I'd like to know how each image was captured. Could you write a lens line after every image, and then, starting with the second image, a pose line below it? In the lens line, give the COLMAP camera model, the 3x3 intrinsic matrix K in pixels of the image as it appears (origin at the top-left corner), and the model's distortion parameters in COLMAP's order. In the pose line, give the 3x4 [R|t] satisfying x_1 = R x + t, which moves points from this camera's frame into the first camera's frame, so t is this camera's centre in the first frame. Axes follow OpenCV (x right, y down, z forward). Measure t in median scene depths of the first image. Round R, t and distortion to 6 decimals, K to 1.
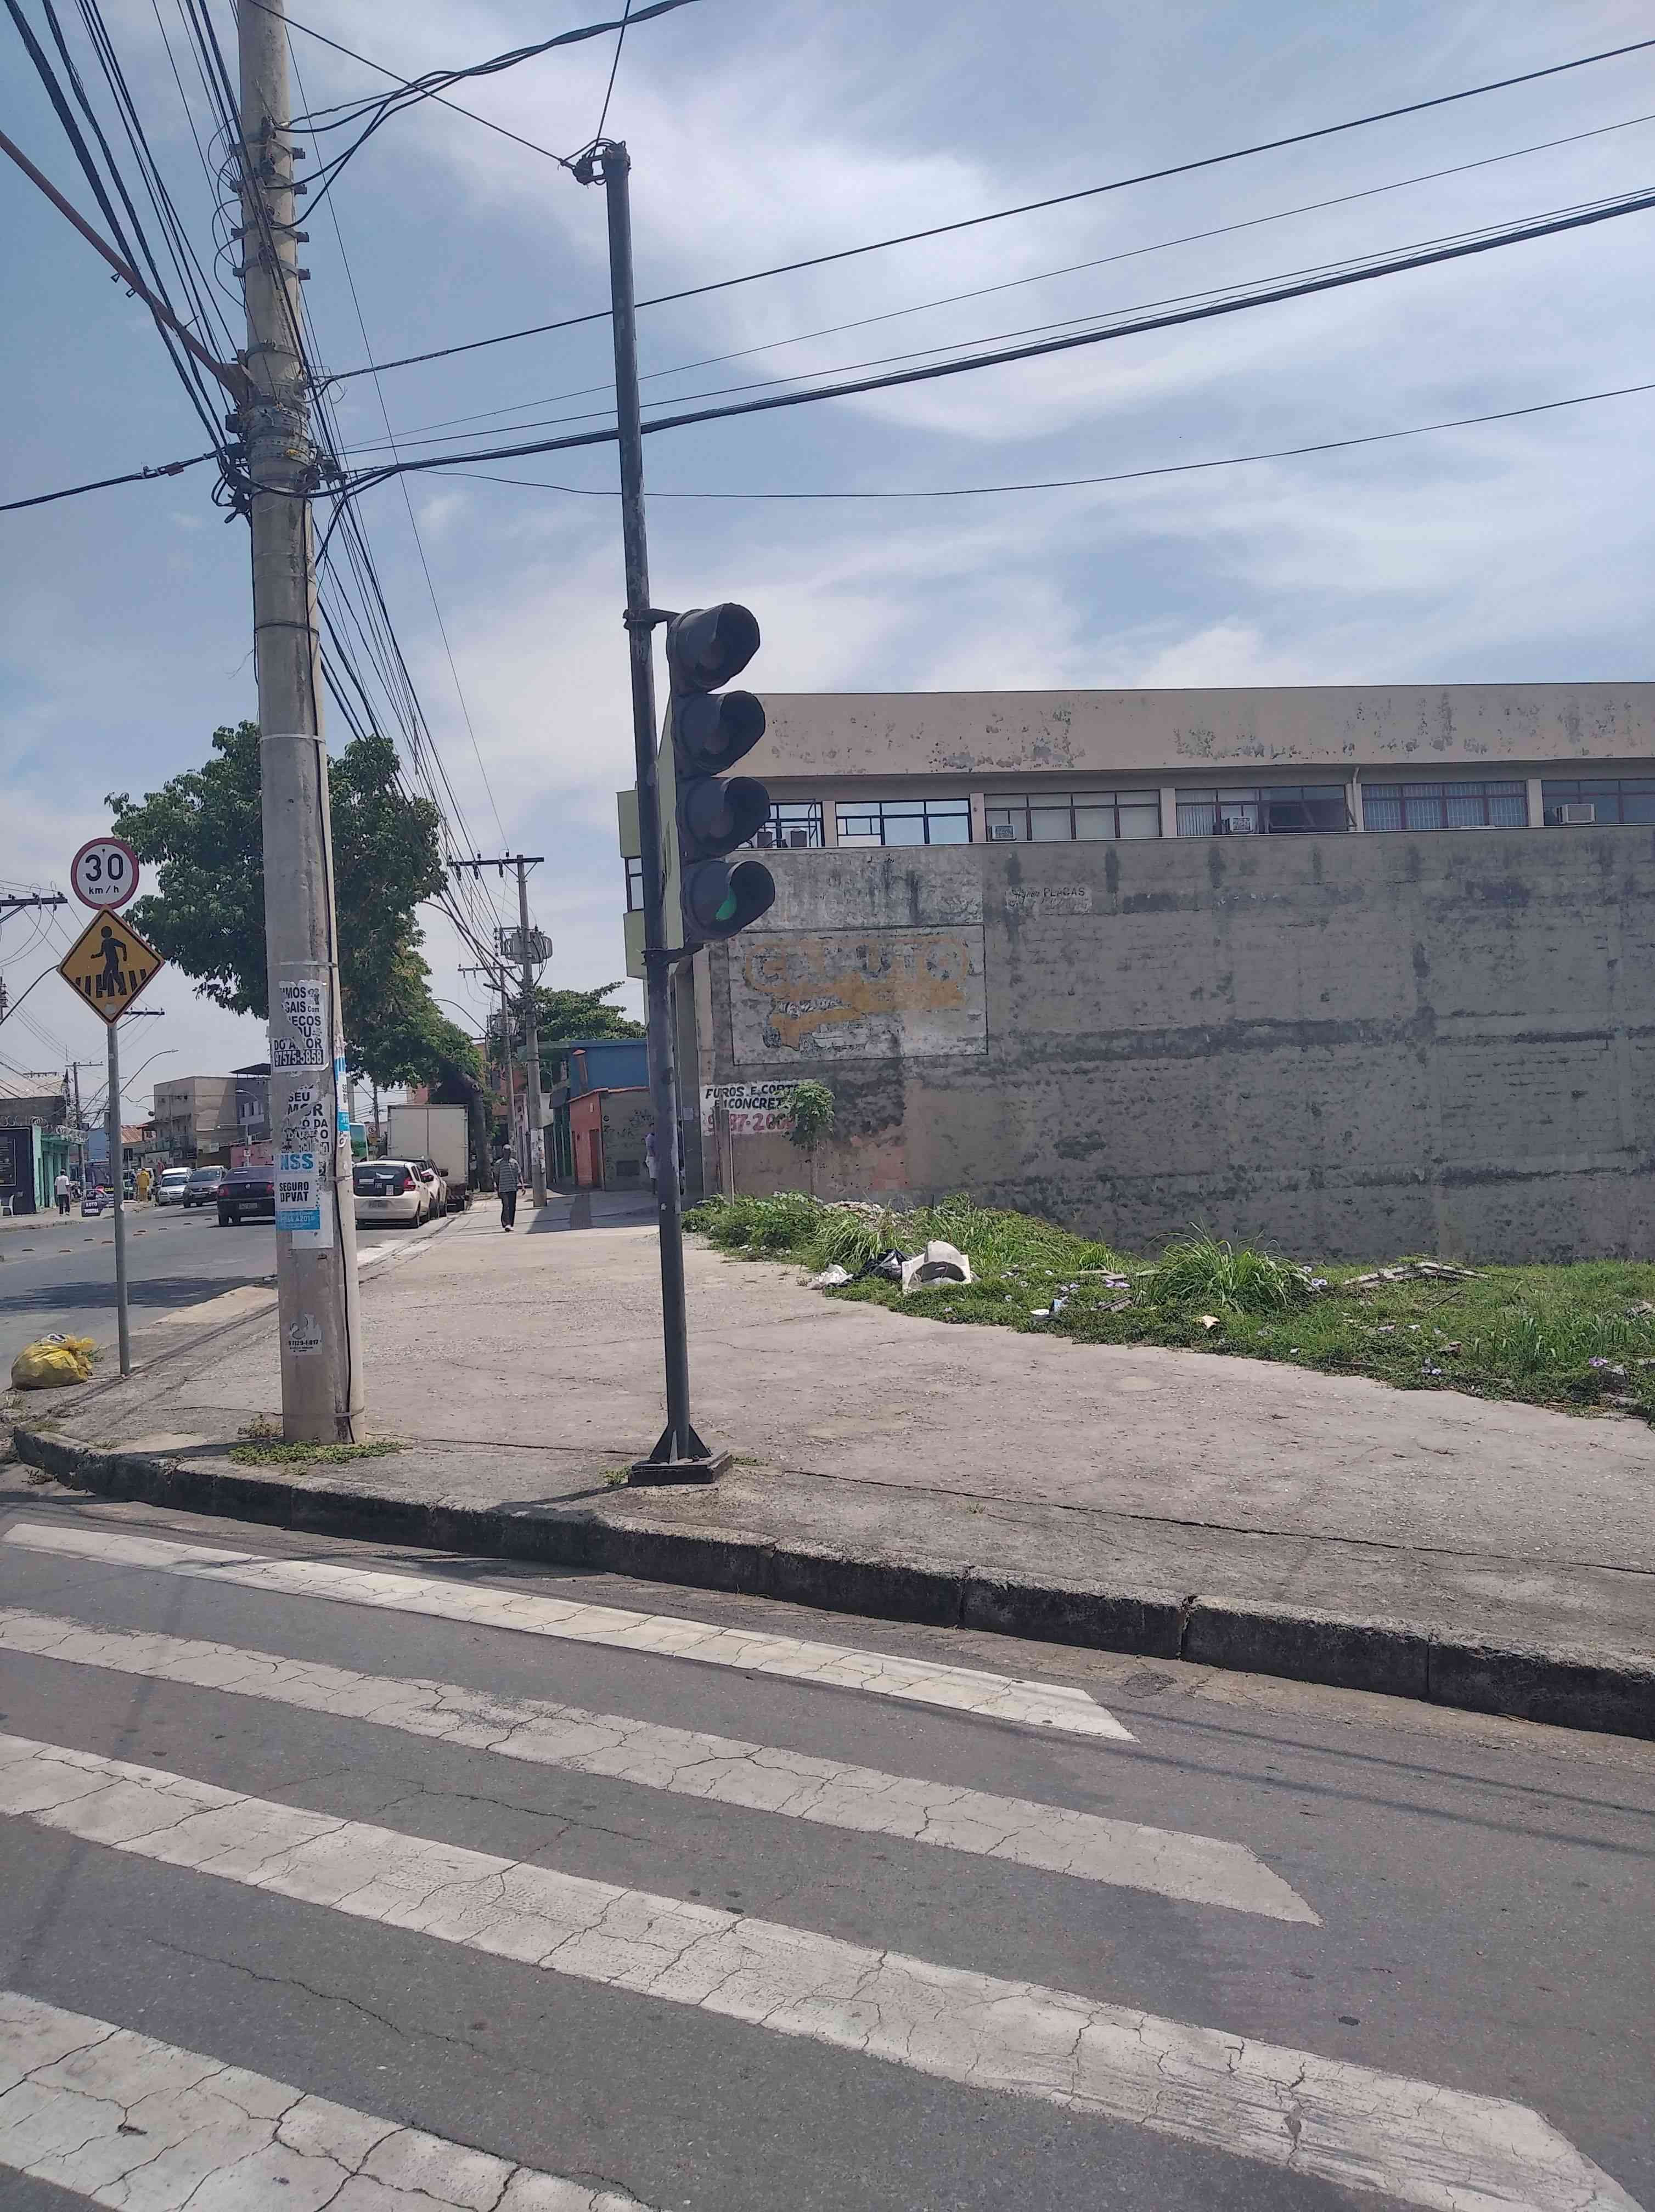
lens RADIAL K [[1684.6, 0, 849.6], [0, 1684.6, 1086.8], [0, 0, 1]] dist [0.067676, -0.134179]
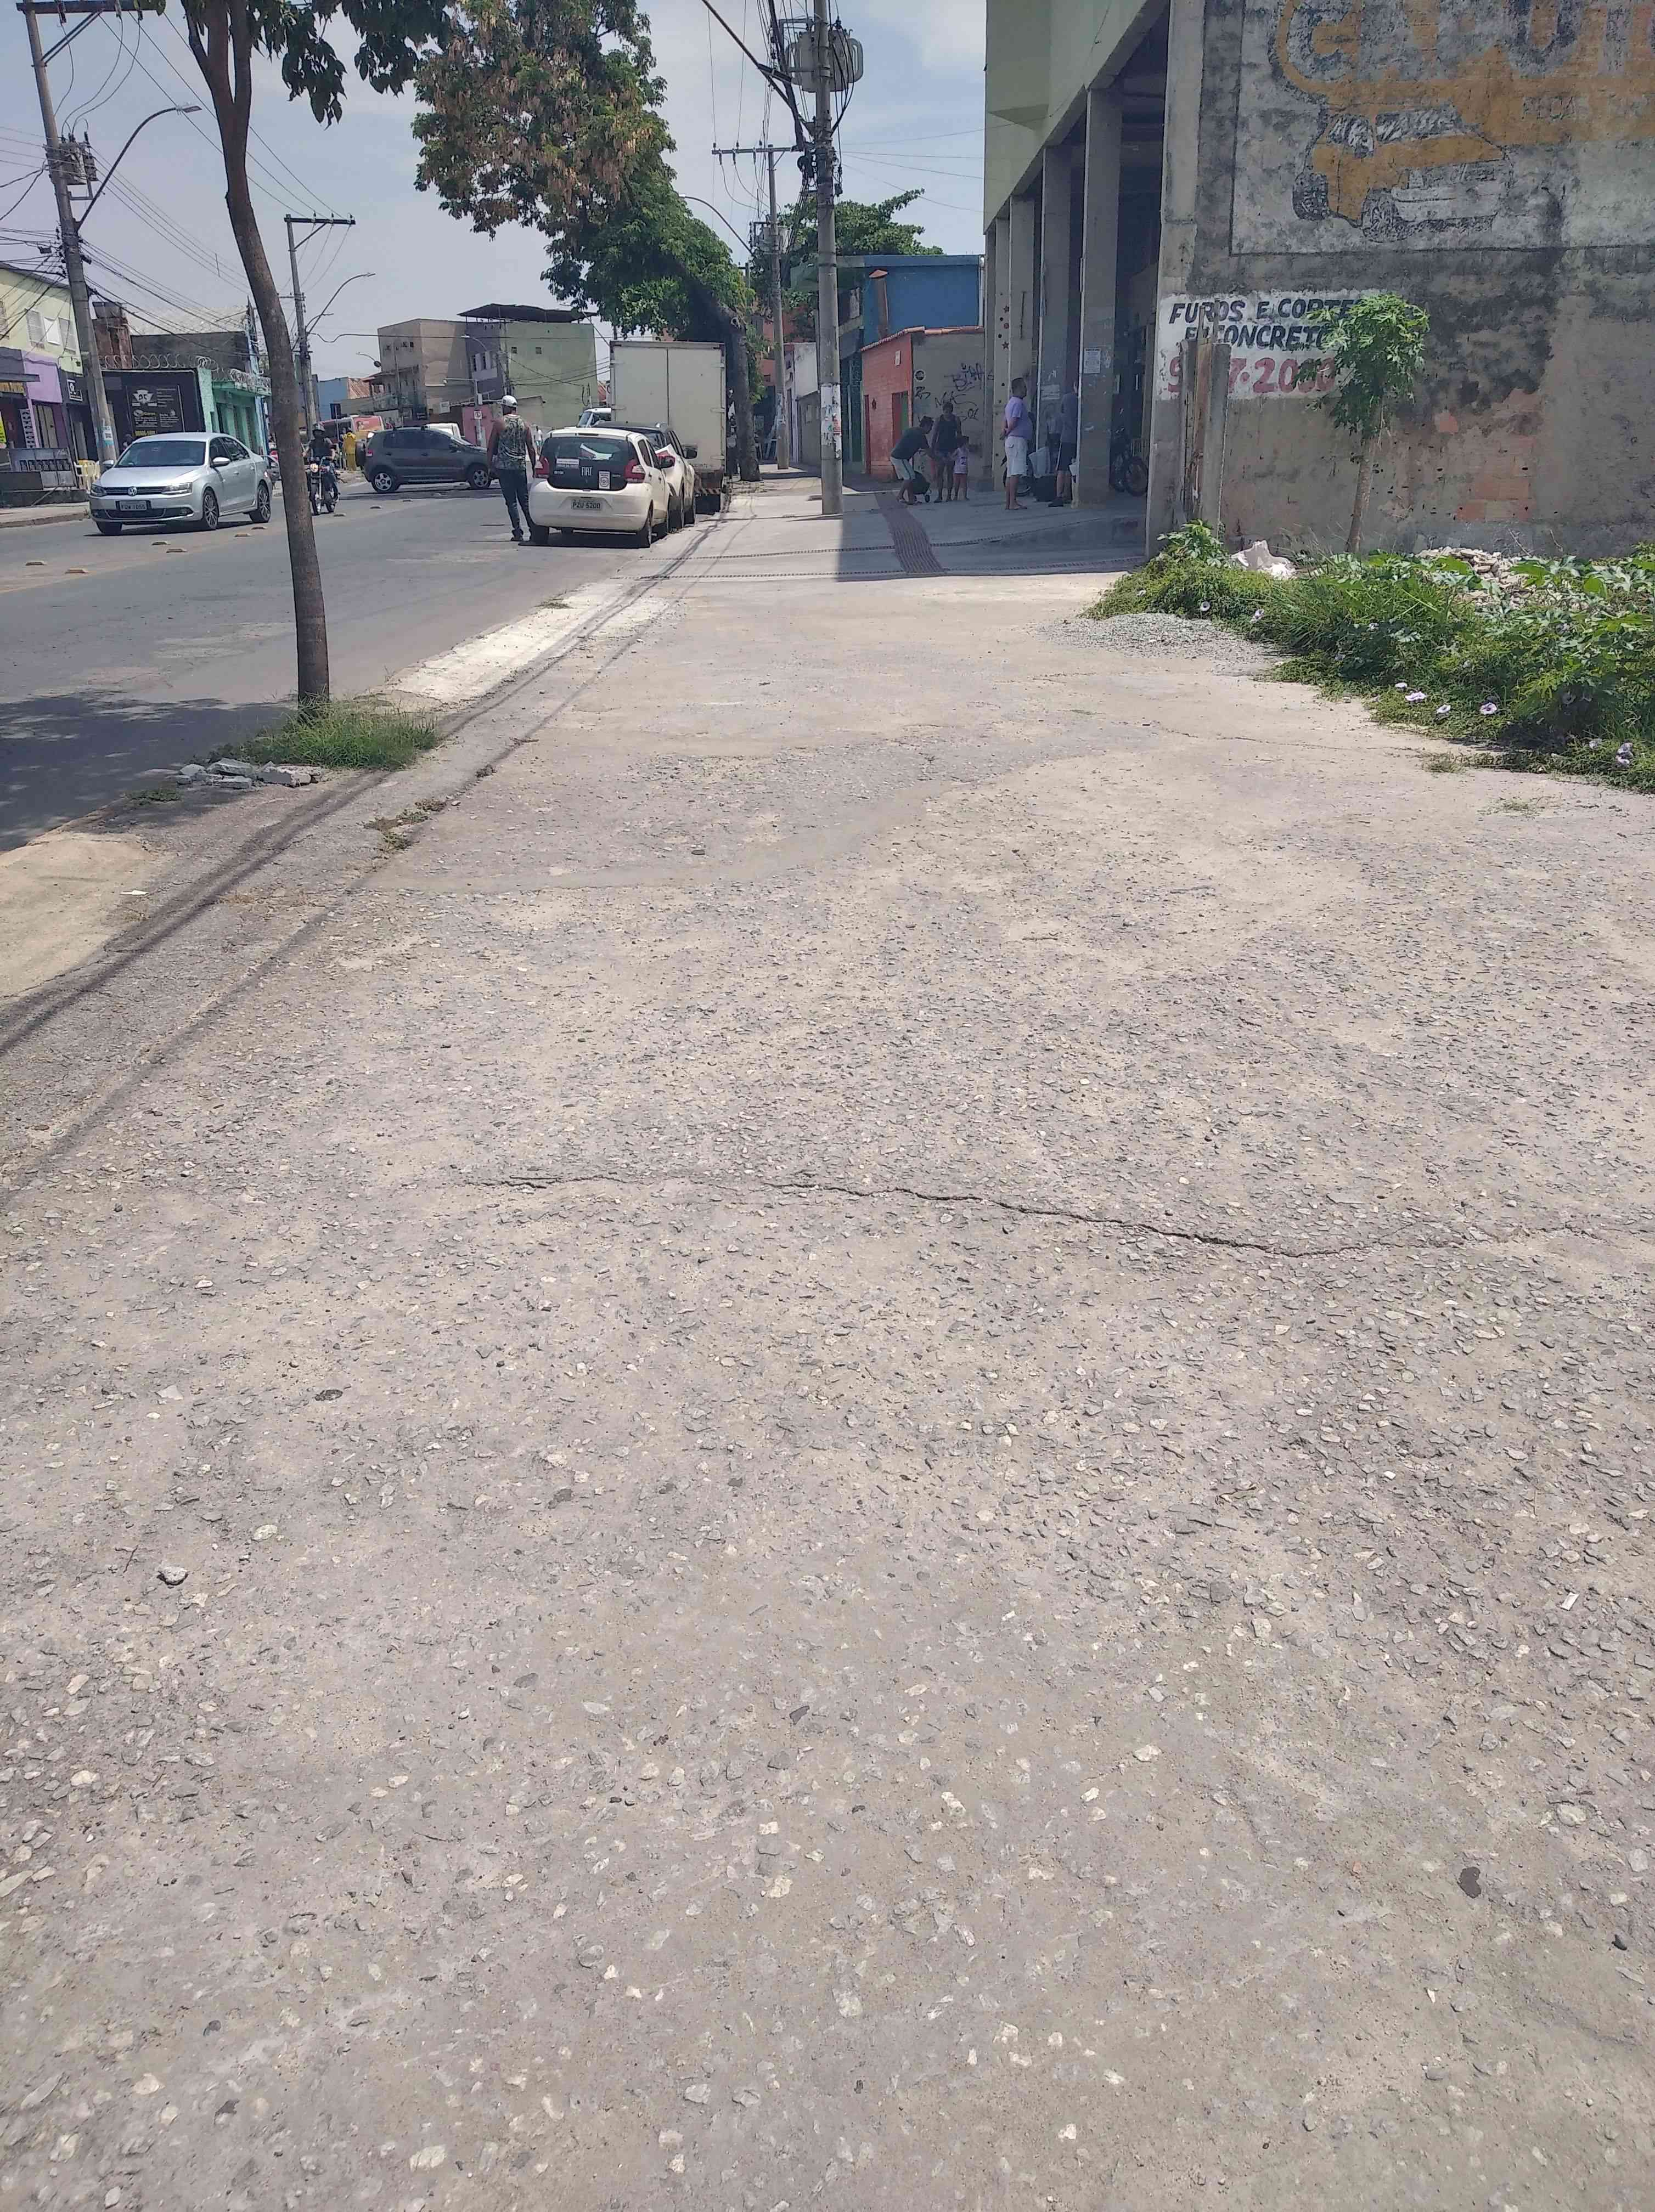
lens RADIAL K [[1686.7, 0, 827.5], [0, 1686.7, 1106.0], [0, 0, 1]] dist [-0.000979, -0.004422]
pose [[0.986002, 0.091974, -0.139073, -0.092809], [-0.027590, 0.912598, 0.407927, 0.017655], [0.164436, -0.398380, 0.902360, 0.401945]]
